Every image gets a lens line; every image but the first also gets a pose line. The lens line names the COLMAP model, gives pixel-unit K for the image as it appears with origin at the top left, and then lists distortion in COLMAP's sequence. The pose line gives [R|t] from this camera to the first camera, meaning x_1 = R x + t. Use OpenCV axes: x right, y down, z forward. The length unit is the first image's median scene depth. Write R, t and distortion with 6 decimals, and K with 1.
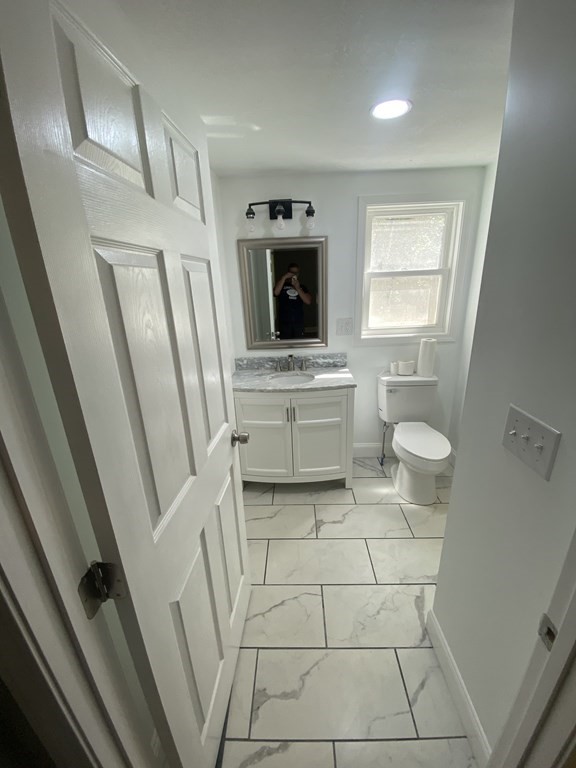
lens RADIAL K [[311.5, 0, 288.0], [0, 311.5, 384.0], [0, 0, 1]] dist [0.017519, -0.019202]
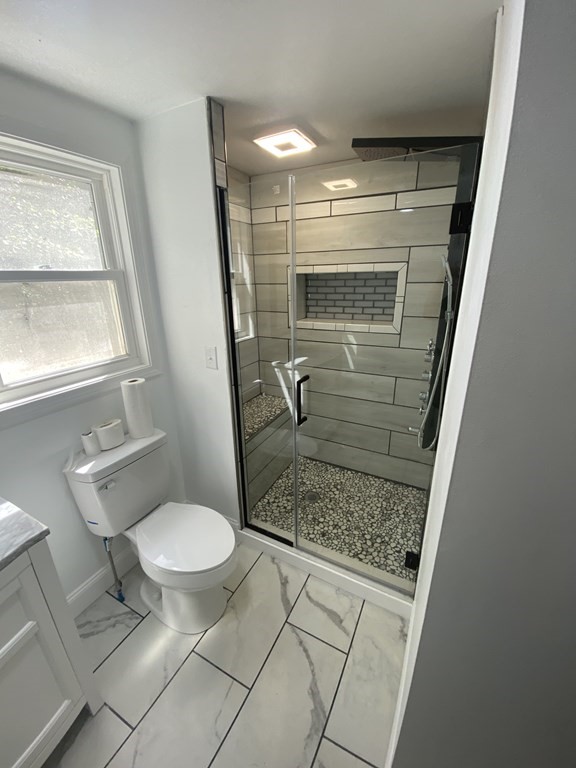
lens RADIAL K [[311.5, 0, 288.0], [0, 311.5, 384.0], [0, 0, 1]] dist [0.017519, -0.019202]
pose [[0.444658, -0.257295, 0.857950, 0.044081], [0.279293, 0.949926, 0.140127, -0.134124], [-0.851044, 0.177311, 0.494253, 0.410008]]
